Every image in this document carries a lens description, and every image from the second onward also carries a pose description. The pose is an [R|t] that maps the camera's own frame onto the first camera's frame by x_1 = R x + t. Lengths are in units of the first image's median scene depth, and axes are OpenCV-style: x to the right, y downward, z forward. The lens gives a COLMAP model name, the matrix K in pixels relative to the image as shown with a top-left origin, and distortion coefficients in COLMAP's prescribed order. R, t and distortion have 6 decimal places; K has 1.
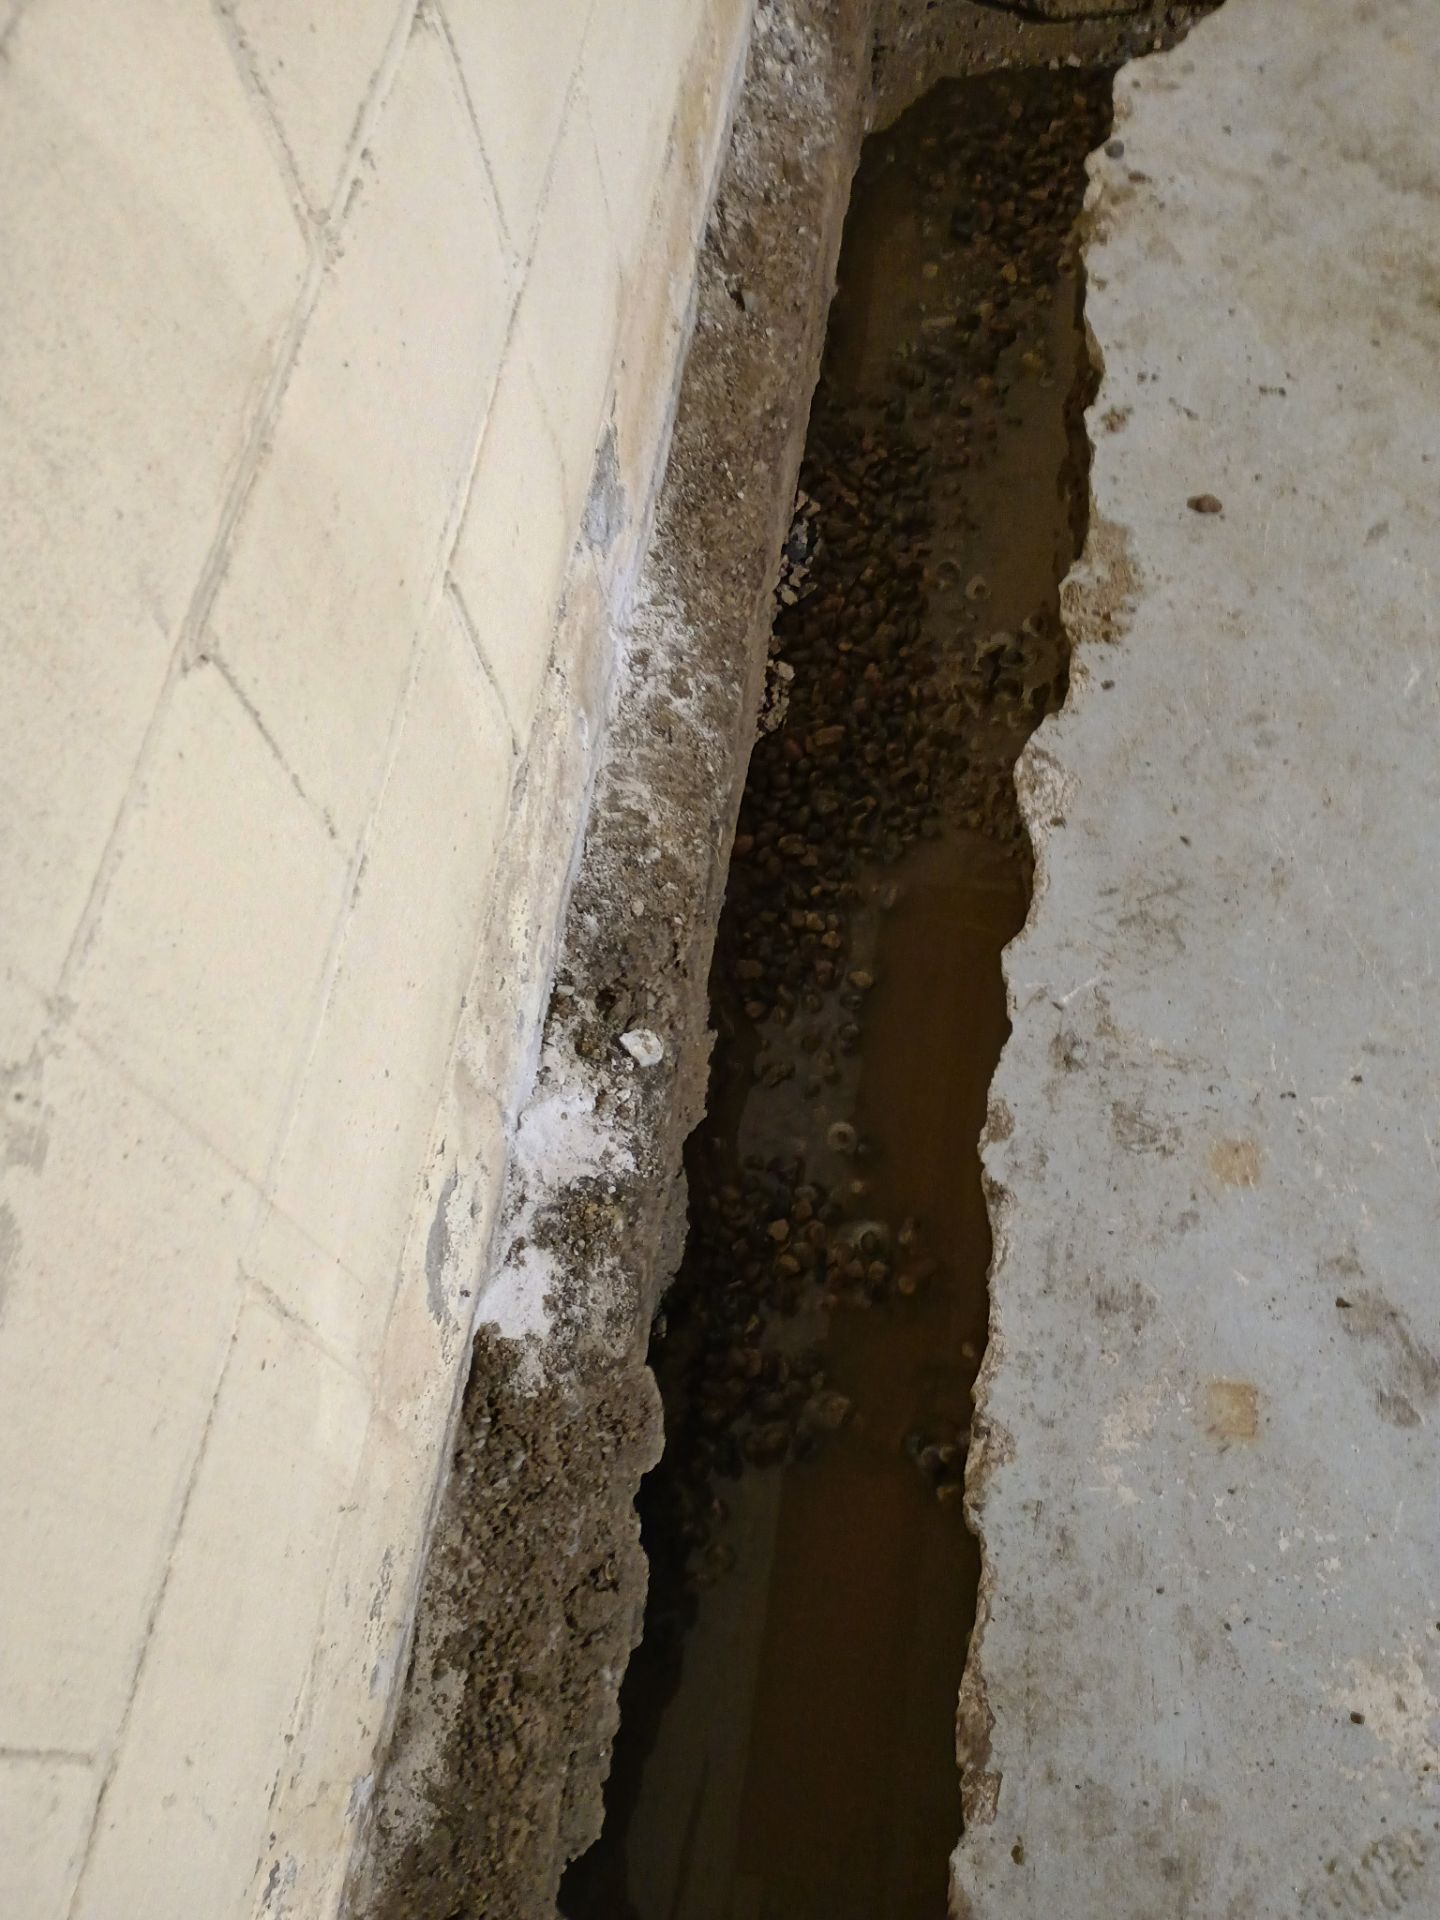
lens RADIAL K [[1669.5, 0, 732.1], [0, 1669.5, 964.6], [0, 0, 1]] dist [0.062085, -0.077454]
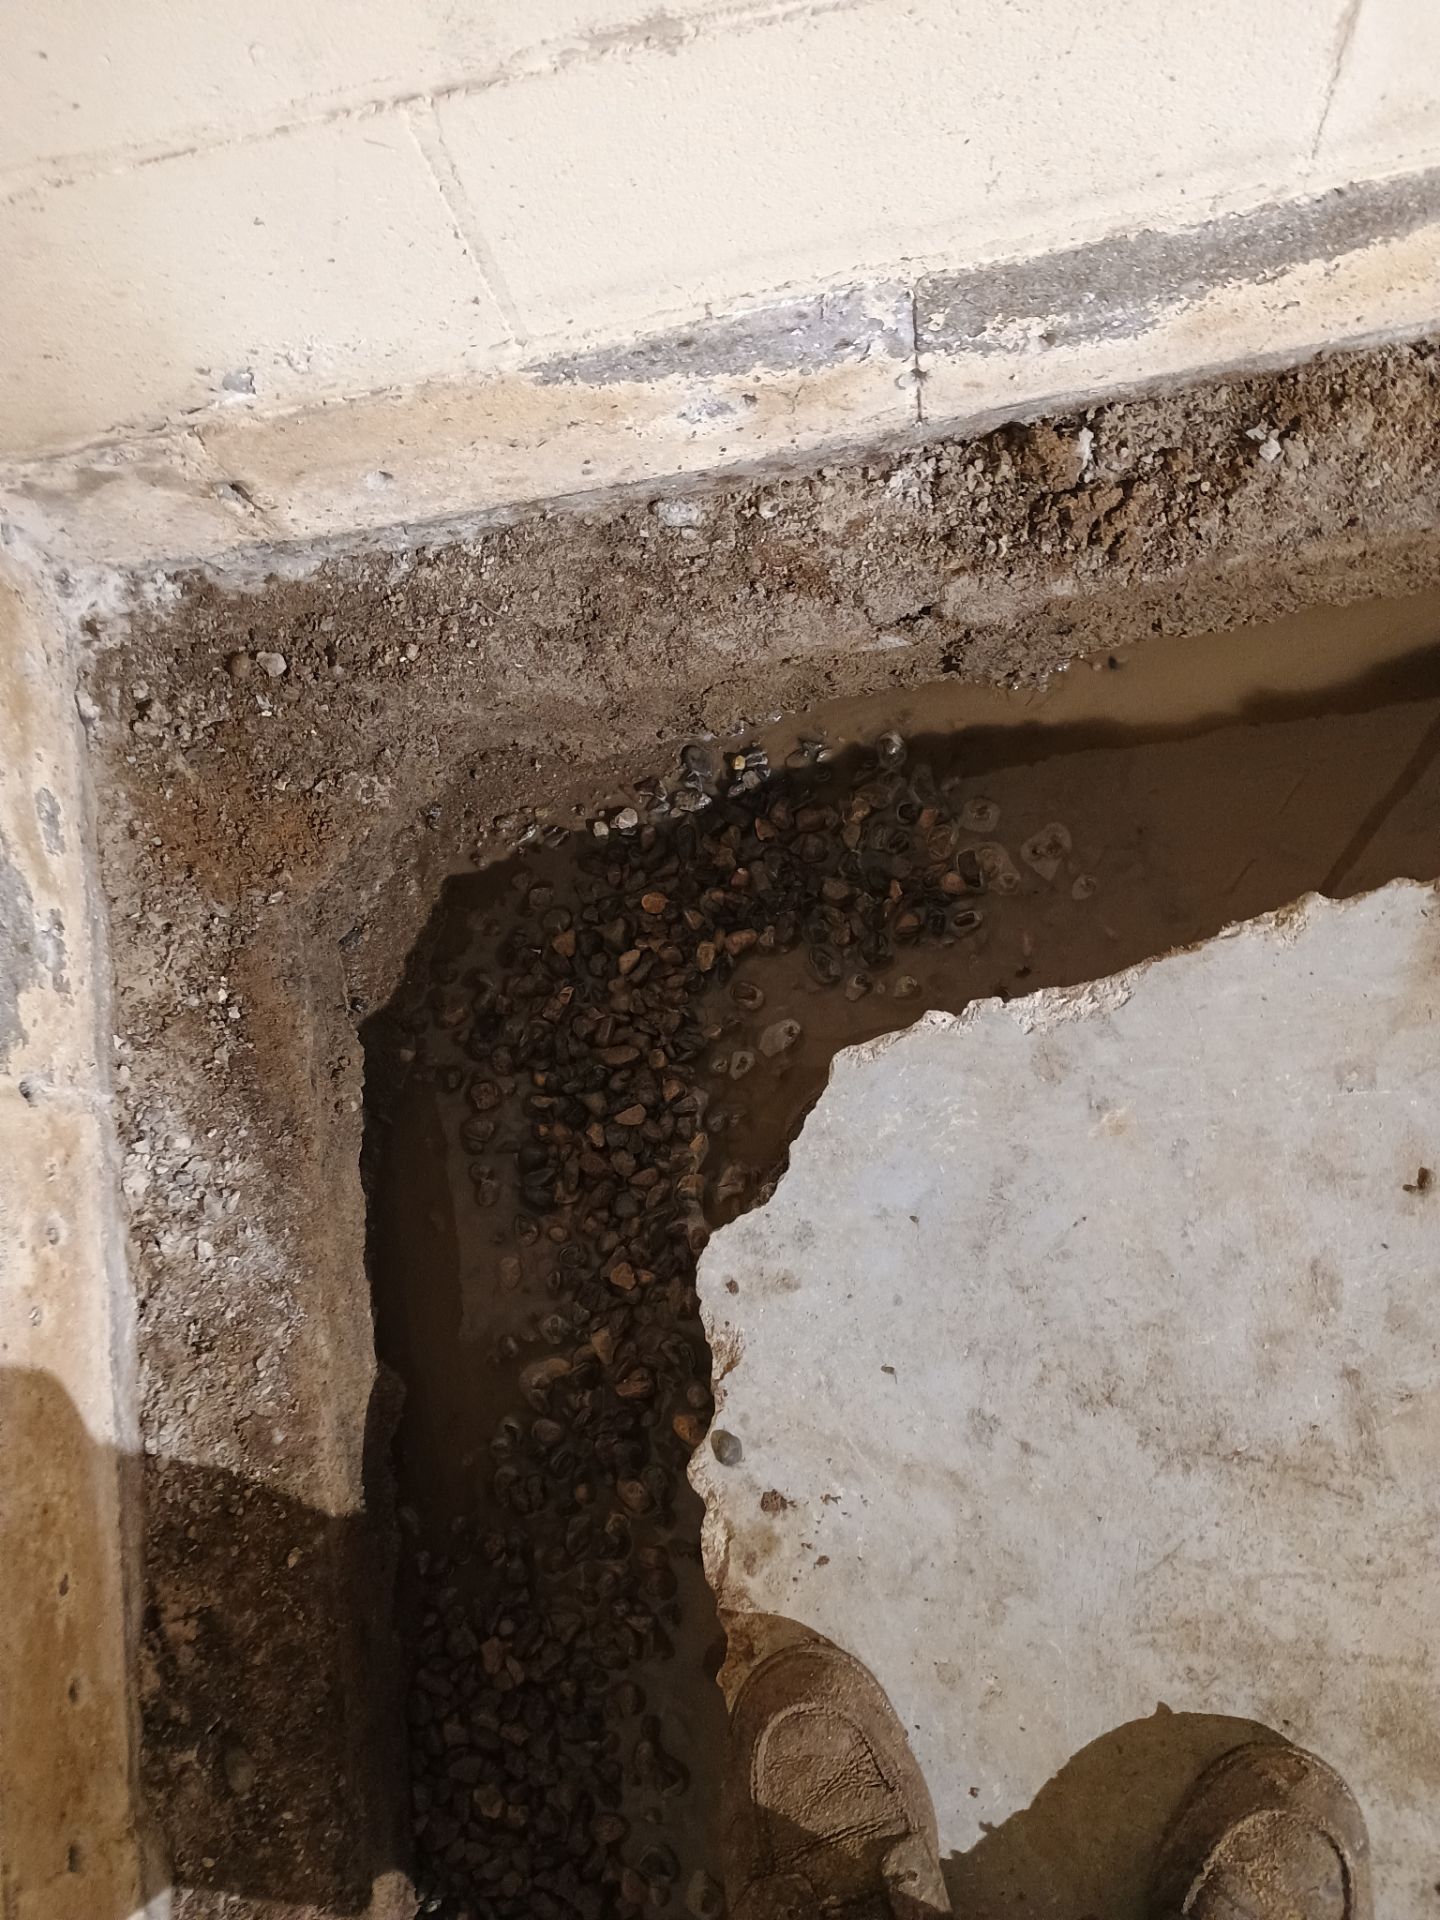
lens RADIAL K [[1669.5, 0, 705.1], [0, 1669.5, 959.9], [0, 0, 1]] dist [0.062085, -0.077454]
pose [[0.959422, -0.280002, 0.033289, 0.246887], [0.266644, 0.939314, 0.215847, -0.786280], [-0.091706, -0.198213, 0.975859, 0.421226]]
